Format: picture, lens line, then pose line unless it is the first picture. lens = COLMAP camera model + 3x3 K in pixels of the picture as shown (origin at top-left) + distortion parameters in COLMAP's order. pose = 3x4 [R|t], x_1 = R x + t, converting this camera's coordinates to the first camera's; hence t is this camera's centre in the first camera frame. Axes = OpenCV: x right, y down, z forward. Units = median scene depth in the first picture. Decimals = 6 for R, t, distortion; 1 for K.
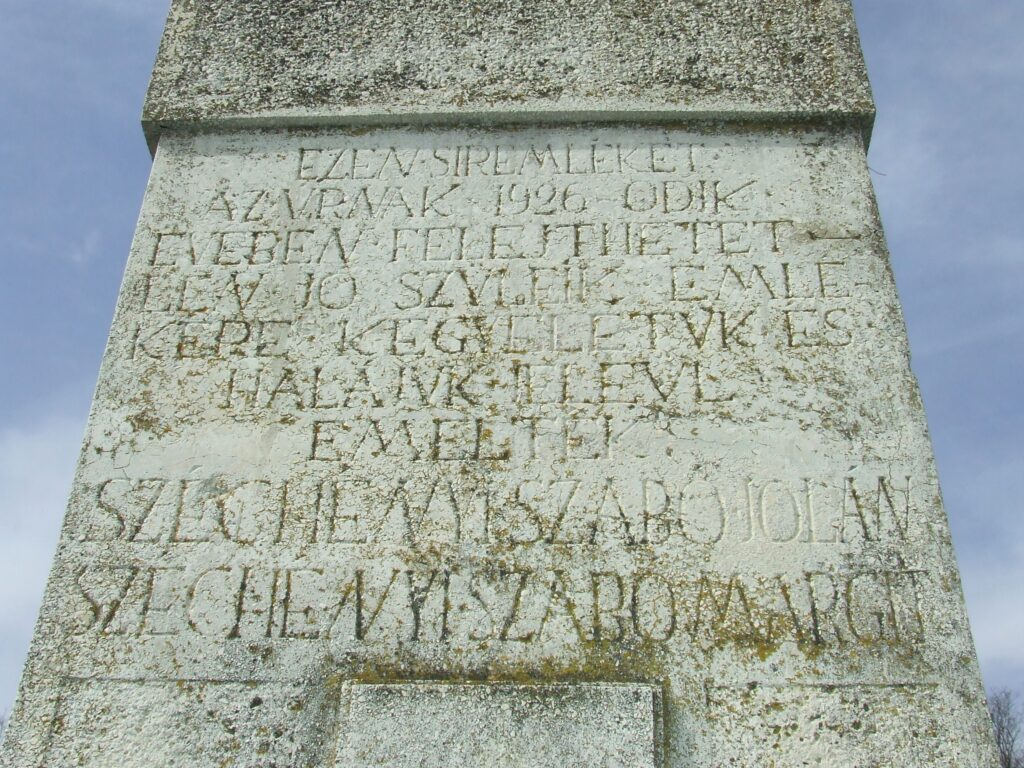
lens RADIAL K [[1344.2, 0, 511.6], [0, 1344.2, 383.6], [0, 0, 1]] dist [-0.113861, 0.000000]
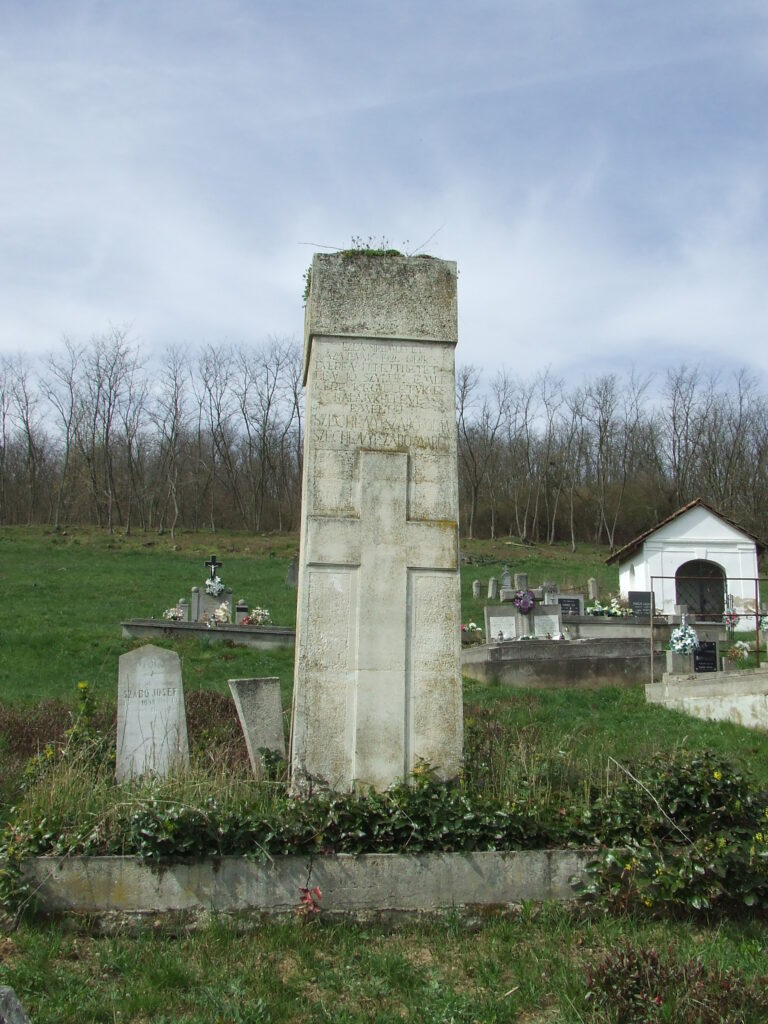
lens RADIAL K [[1141.5, 0, 384.4], [0, 1141.5, 512.2], [0, 0, 1]] dist [-0.144035, 0.000000]
pose [[0.990898, 0.036209, 0.129654, -0.606912], [-0.077656, 0.940485, 0.330844, -1.134904], [-0.109959, -0.337901, 0.934736, -3.640265]]
